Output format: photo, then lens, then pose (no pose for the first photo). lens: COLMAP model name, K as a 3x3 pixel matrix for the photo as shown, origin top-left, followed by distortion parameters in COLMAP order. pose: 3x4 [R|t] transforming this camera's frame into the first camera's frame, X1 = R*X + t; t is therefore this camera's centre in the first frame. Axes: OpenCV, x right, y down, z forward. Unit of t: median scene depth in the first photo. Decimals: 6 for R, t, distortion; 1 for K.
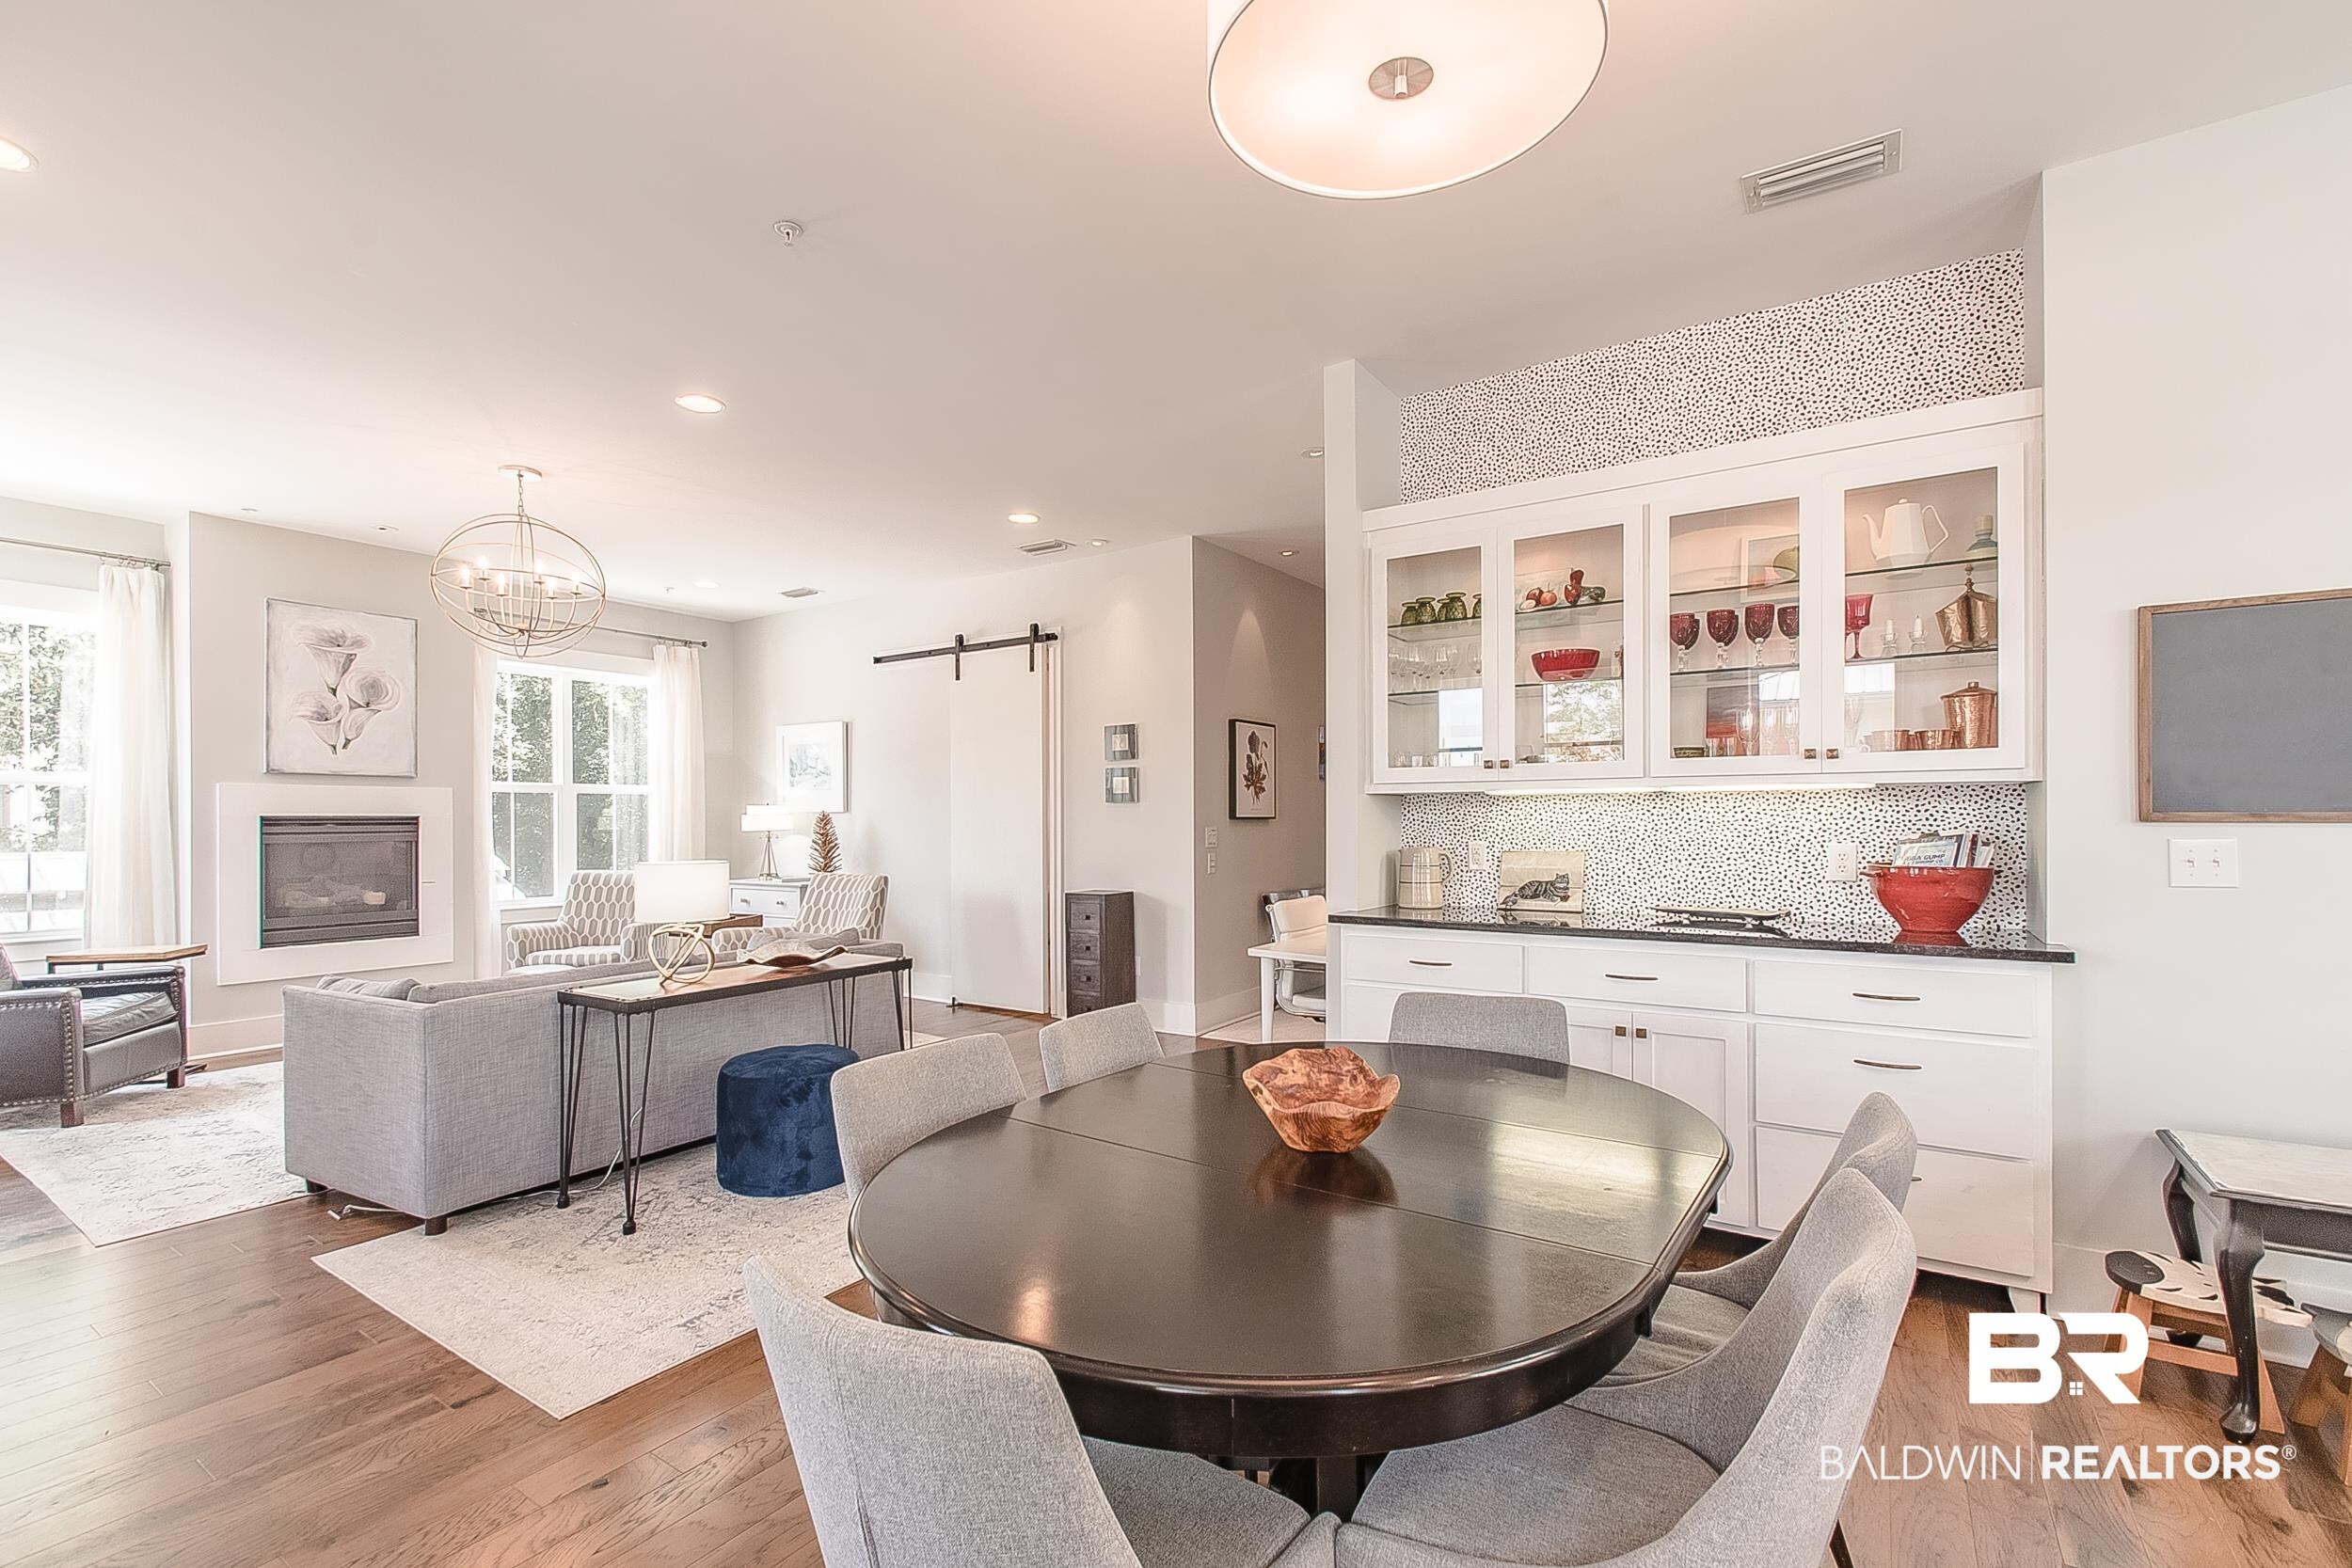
lens RADIAL K [[1035.3, 0, 1174.7], [0, 1035.3, 824.0], [0, 0, 1]] dist [0.001863, -0.004035]
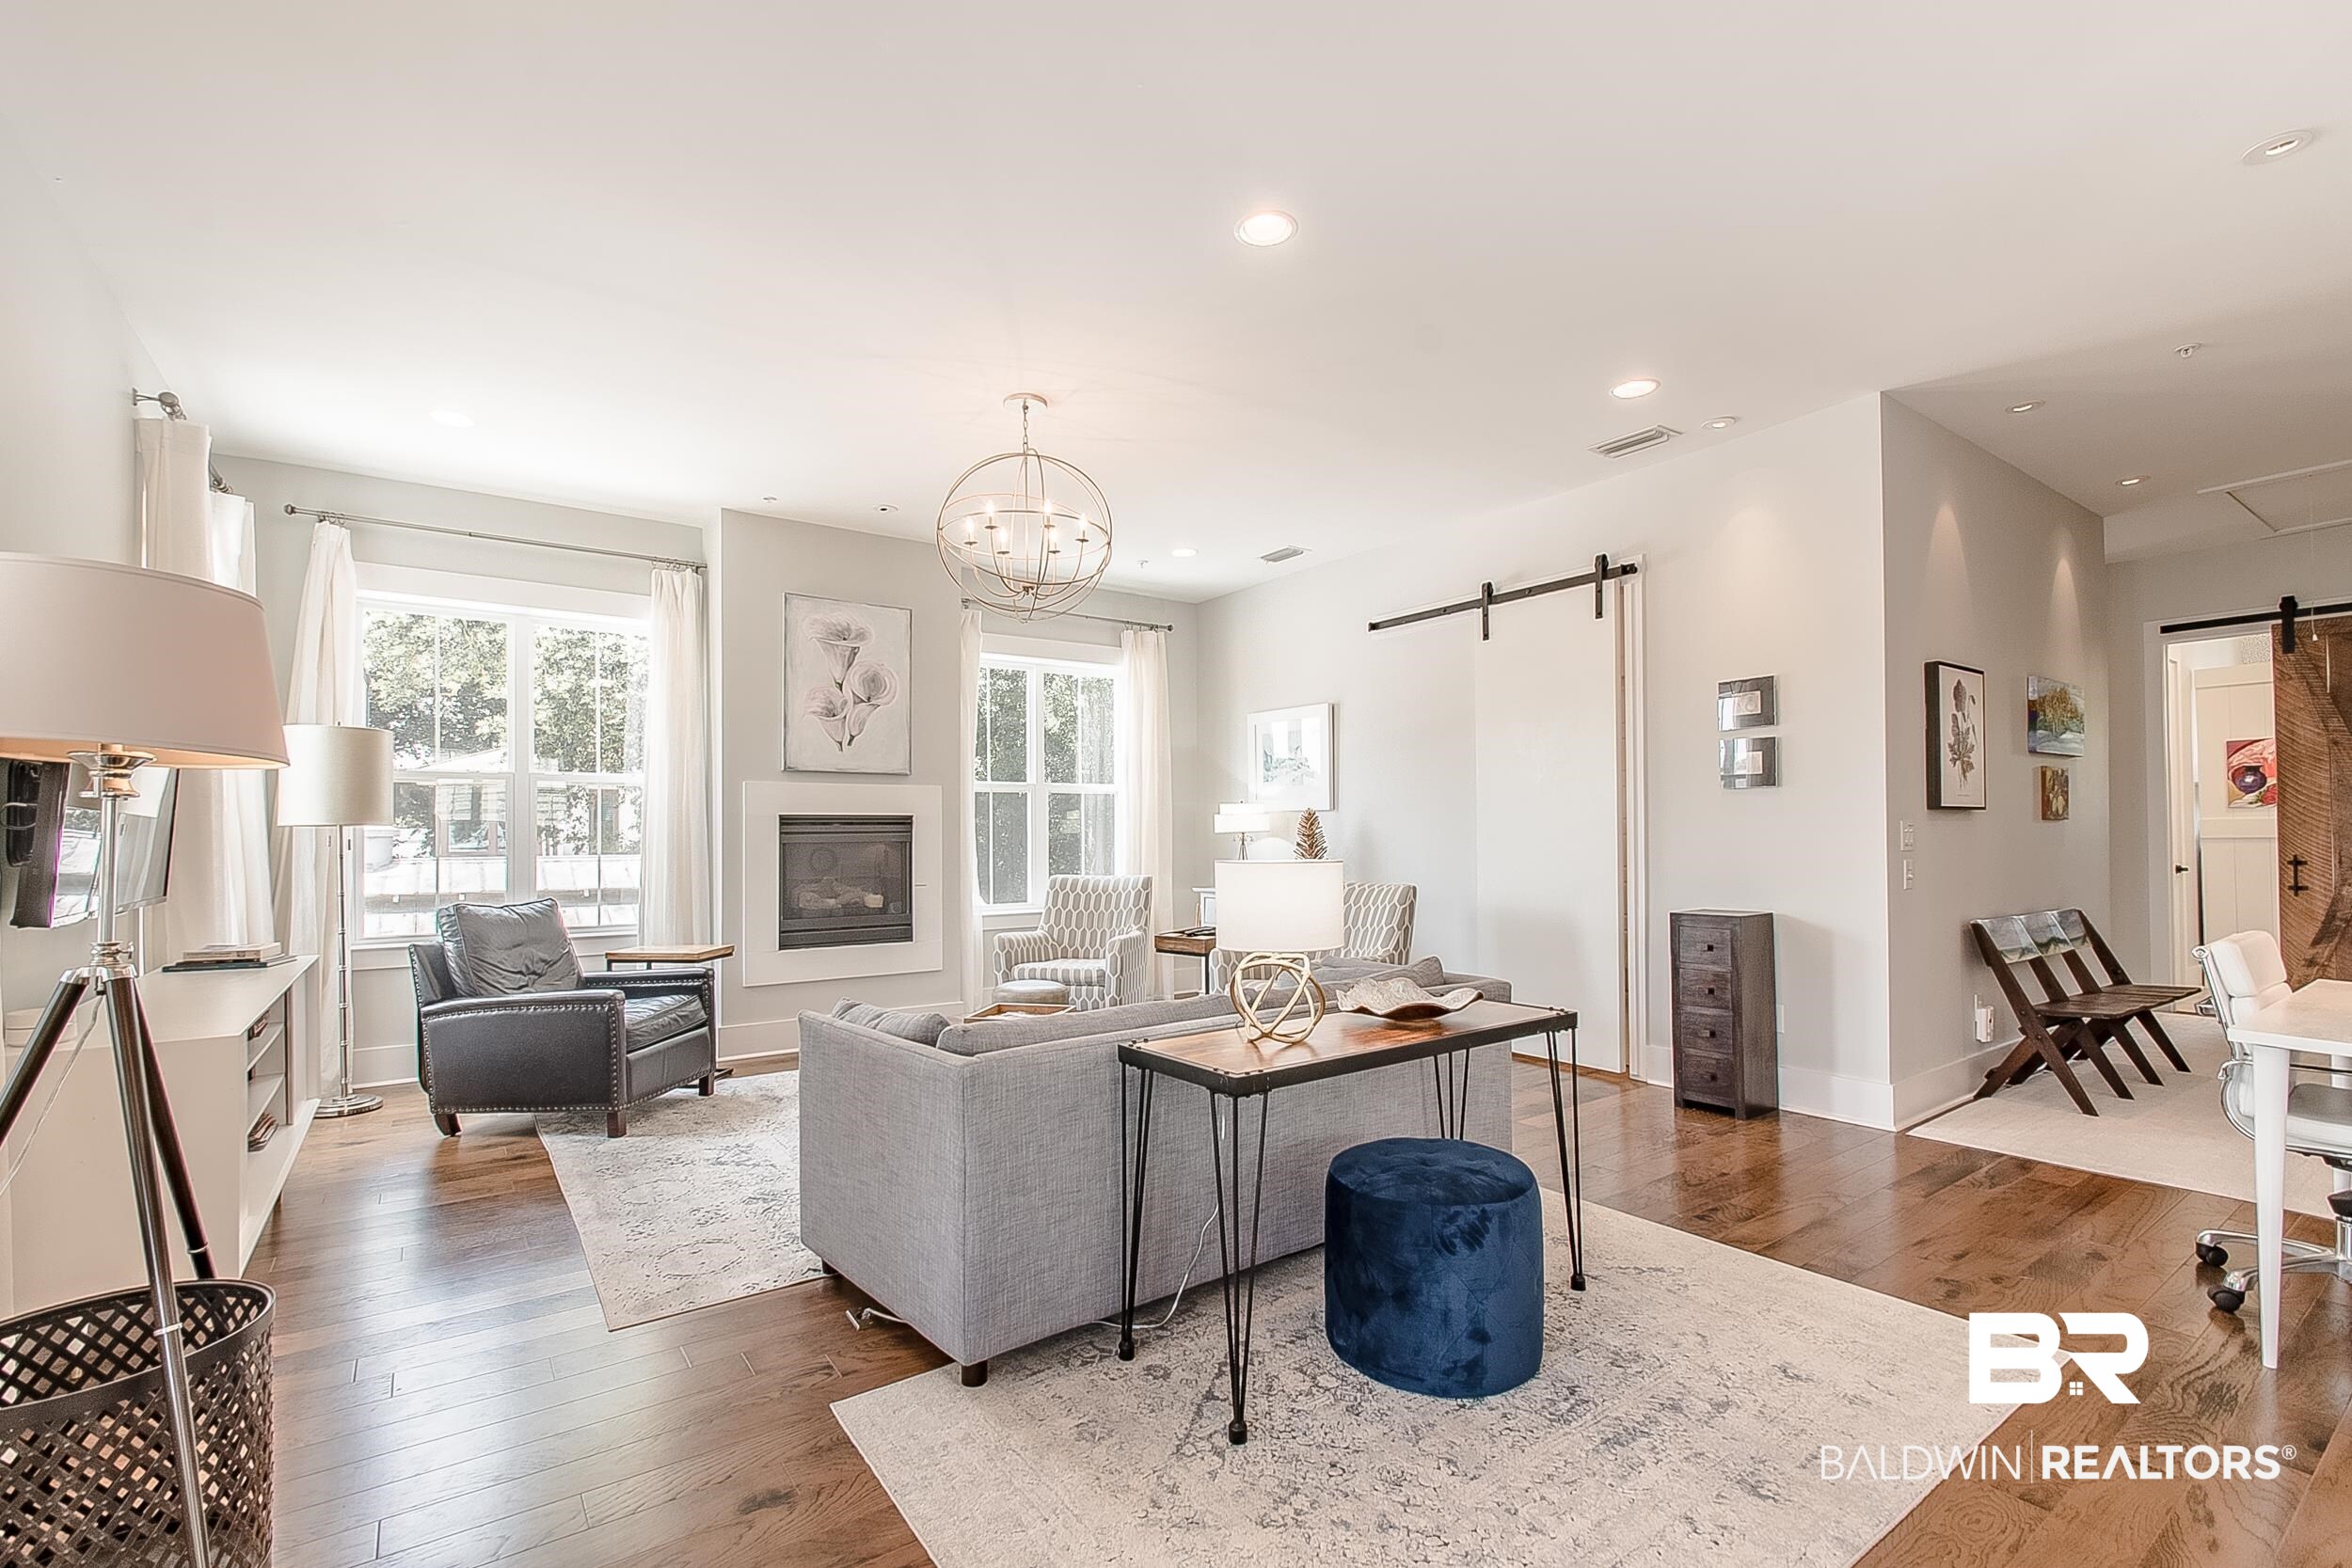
lens RADIAL K [[1041.1, 0, 1173.2], [0, 1041.1, 820.6], [0, 0, 1]] dist [0.000610, -0.000598]
pose [[0.934919, -0.006770, -0.354797, -0.182556], [0.001912, 0.999900, -0.014042, 0.011940], [0.354857, 0.012449, 0.934838, 0.208117]]
